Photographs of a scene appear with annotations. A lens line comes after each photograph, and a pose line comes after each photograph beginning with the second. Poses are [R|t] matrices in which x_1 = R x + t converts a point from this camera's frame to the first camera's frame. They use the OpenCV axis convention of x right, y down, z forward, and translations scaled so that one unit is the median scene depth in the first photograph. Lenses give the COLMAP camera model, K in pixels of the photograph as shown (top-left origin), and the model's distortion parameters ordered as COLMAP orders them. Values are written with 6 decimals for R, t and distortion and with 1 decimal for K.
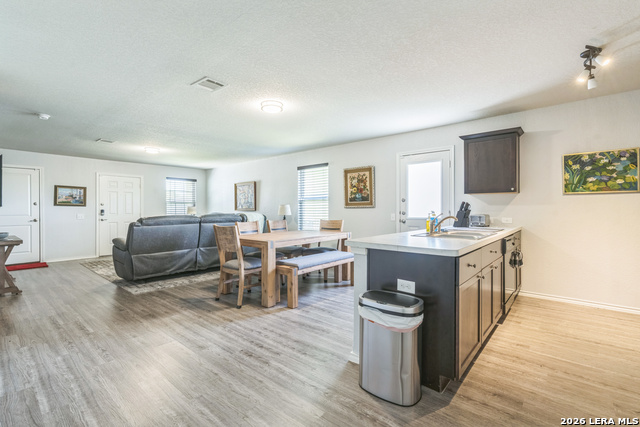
lens RADIAL K [[293.3, 0, 323.2], [0, 293.3, 209.6], [0, 0, 1]] dist [0.002194, 0.001040]
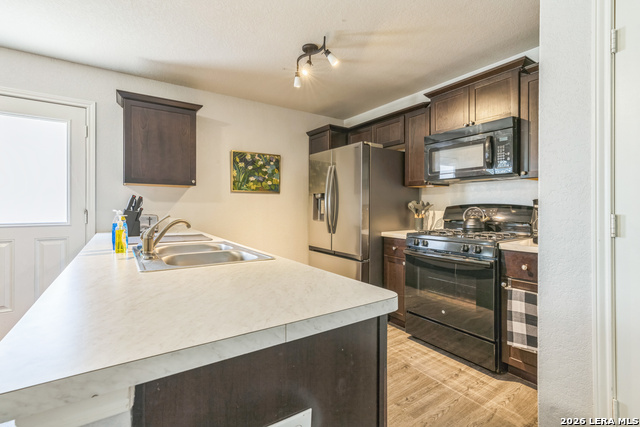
lens RADIAL K [[293.3, 0, 317.2], [0, 293.3, 209.7], [0, 0, 1]] dist [0.002194, 0.001040]
pose [[0.276517, -0.003828, 0.961001, -0.015728], [0.000351, 0.999992, 0.003882, 0.001869], [-0.961009, -0.000736, 0.276516, 0.490104]]
